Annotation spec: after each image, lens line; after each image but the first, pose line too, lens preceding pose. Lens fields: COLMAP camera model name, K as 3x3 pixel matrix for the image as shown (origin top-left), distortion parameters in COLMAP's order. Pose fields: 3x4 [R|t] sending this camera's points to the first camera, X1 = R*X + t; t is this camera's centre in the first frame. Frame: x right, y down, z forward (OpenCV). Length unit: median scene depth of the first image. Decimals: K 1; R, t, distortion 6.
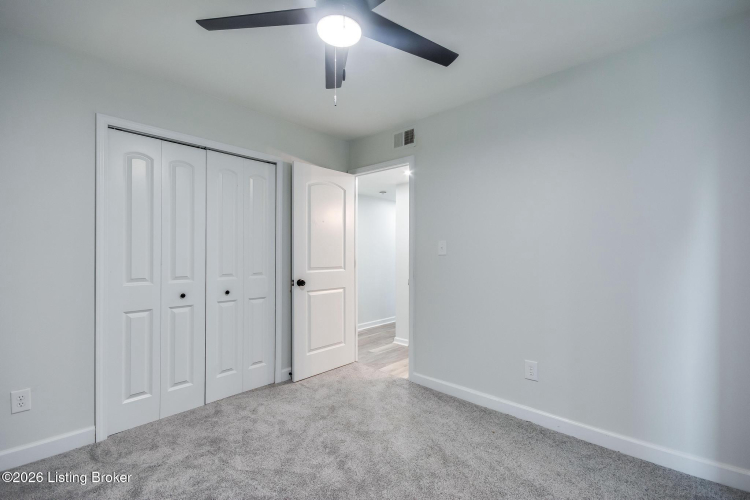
lens RADIAL K [[328.7, 0, 376.5], [0, 328.7, 253.4], [0, 0, 1]] dist [0.001754, -0.000730]
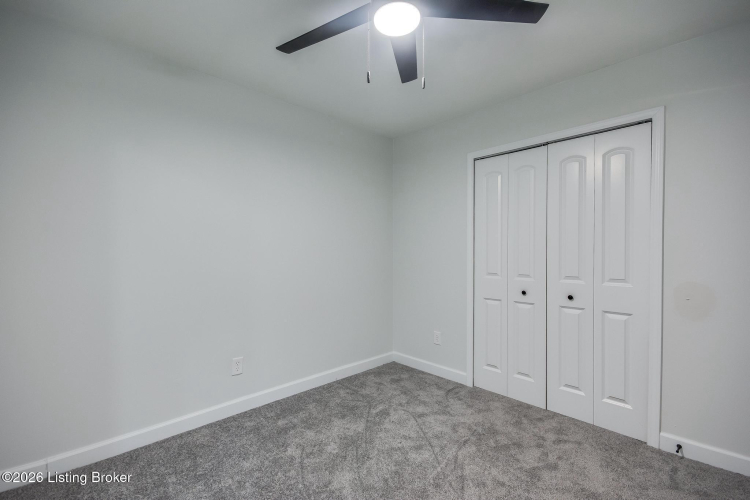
lens RADIAL K [[328.7, 0, 376.5], [0, 328.7, 253.4], [0, 0, 1]] dist [0.001754, -0.000730]
pose [[-0.068217, 0.002526, -0.997667, 0.524123], [-0.003931, 0.999988, 0.002801, 0.001155], [0.997663, 0.004113, -0.068206, 0.627832]]
